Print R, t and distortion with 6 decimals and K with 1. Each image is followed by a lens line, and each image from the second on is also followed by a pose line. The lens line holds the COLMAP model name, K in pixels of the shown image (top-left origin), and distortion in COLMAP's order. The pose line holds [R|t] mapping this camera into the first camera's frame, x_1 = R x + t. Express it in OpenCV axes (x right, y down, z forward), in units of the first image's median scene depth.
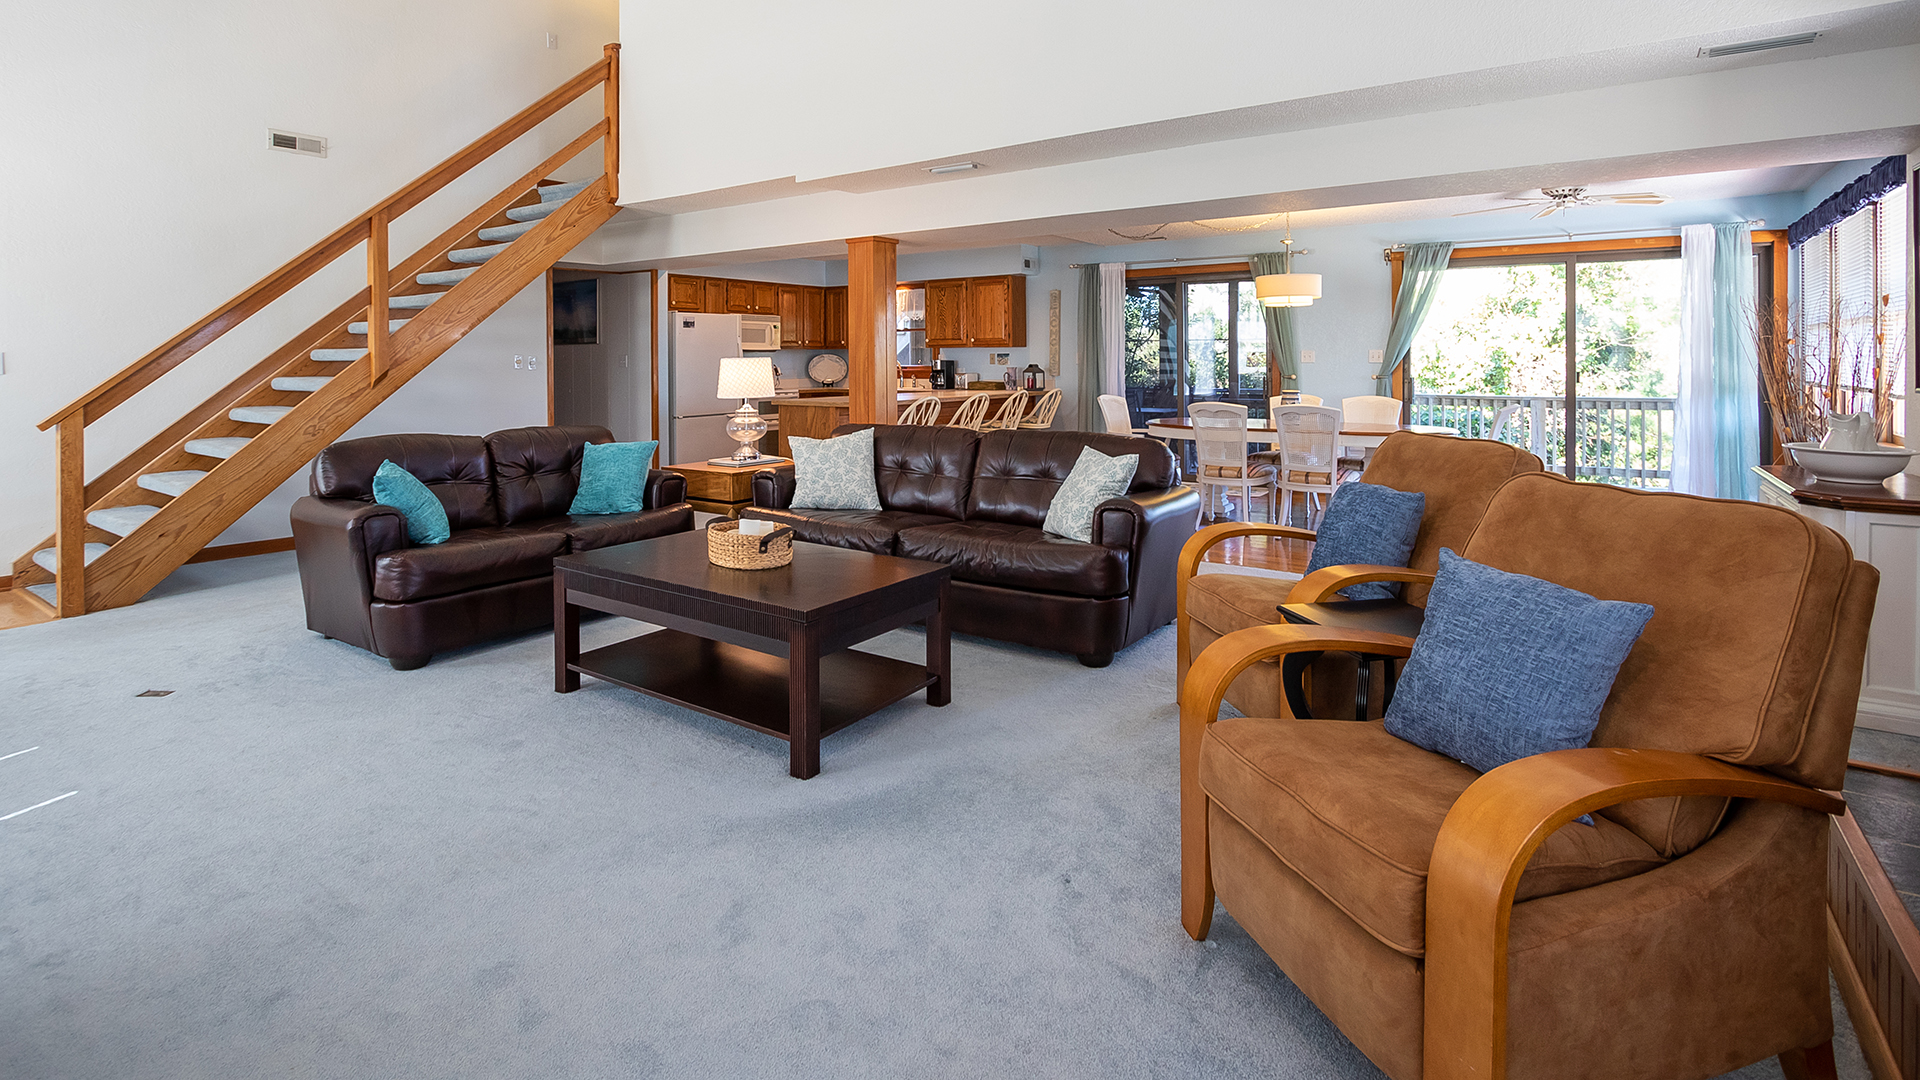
lens RADIAL K [[916.2, 0, 960.0], [0, 916.2, 540.0], [0, 0, 1]] dist [0.000604, 0.000180]
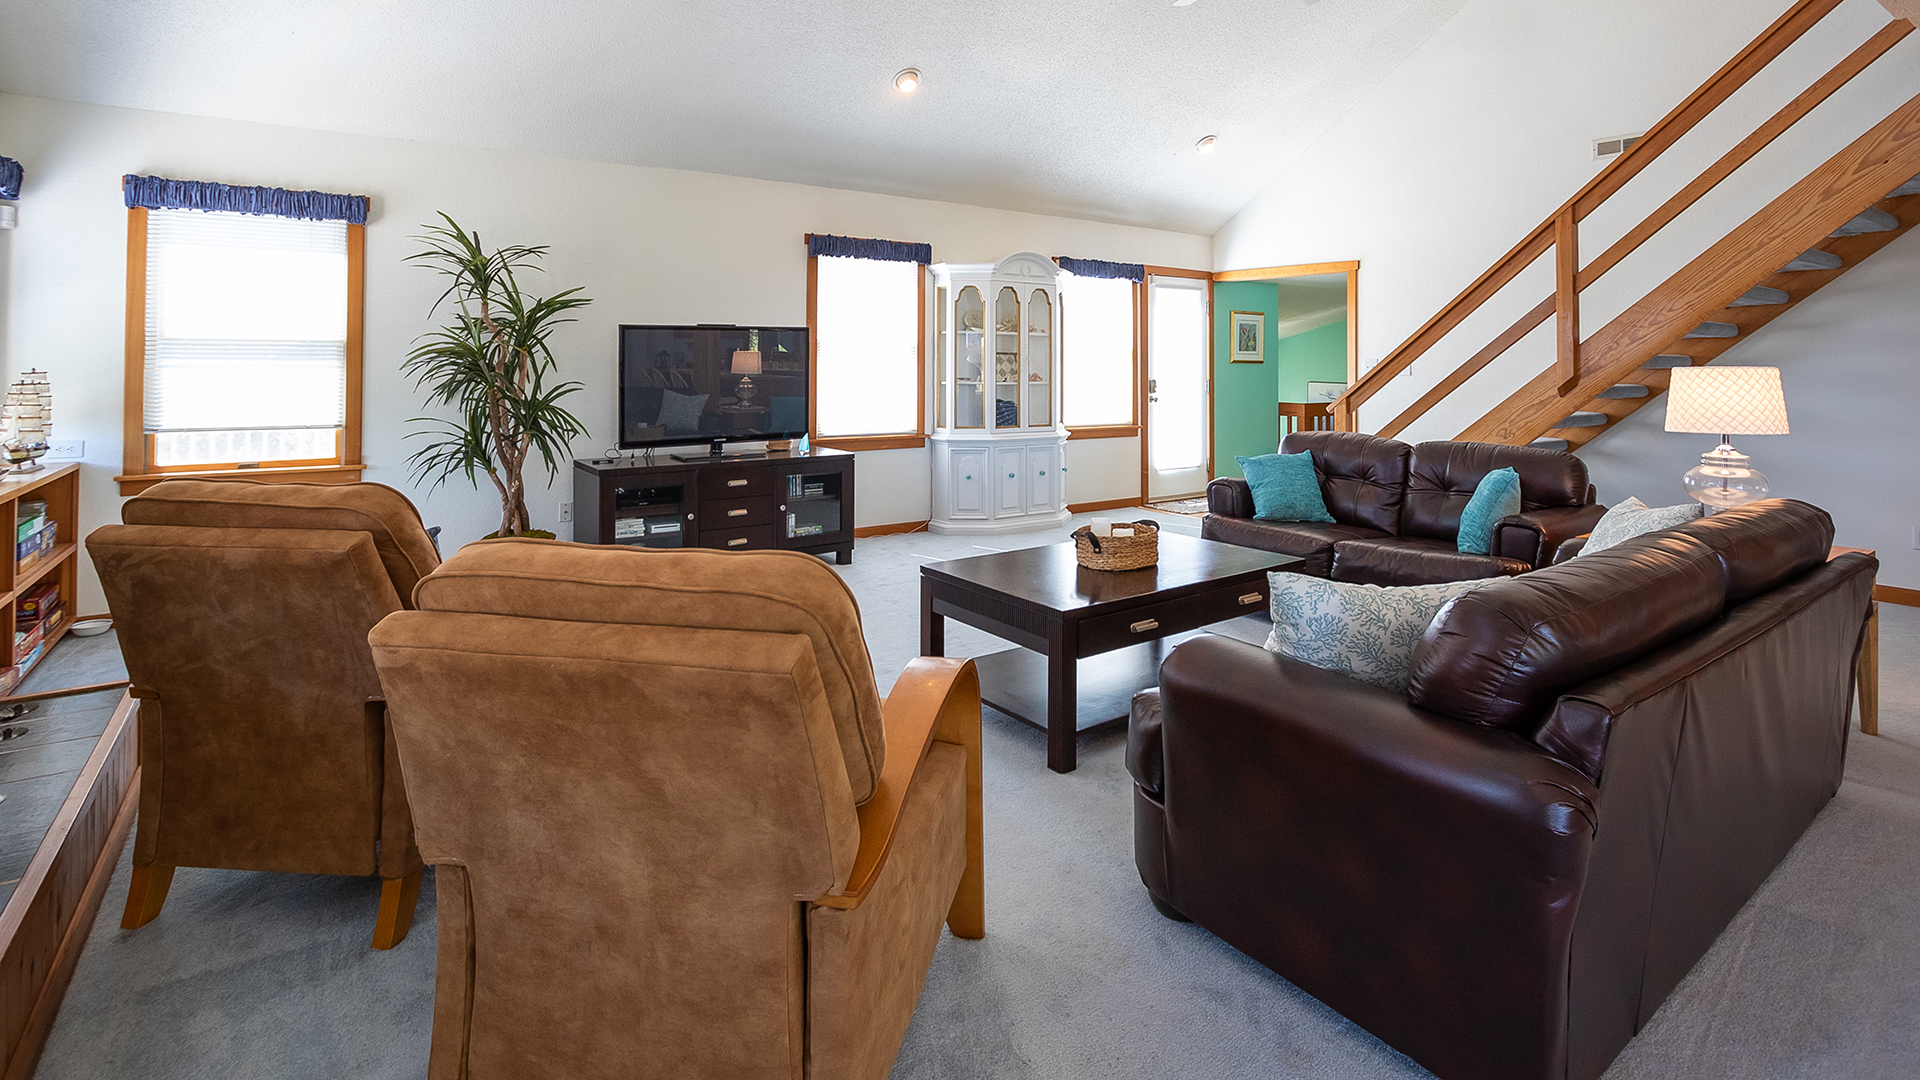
lens RADIAL K [[916.2, 0, 960.0], [0, 916.2, 540.0], [0, 0, 1]] dist [0.000604, 0.000180]
pose [[-0.367673, 0.170494, -0.914193, 0.515060], [-0.196242, 0.946689, 0.255480, -0.153350], [0.909013, 0.273336, -0.314614, 0.807276]]
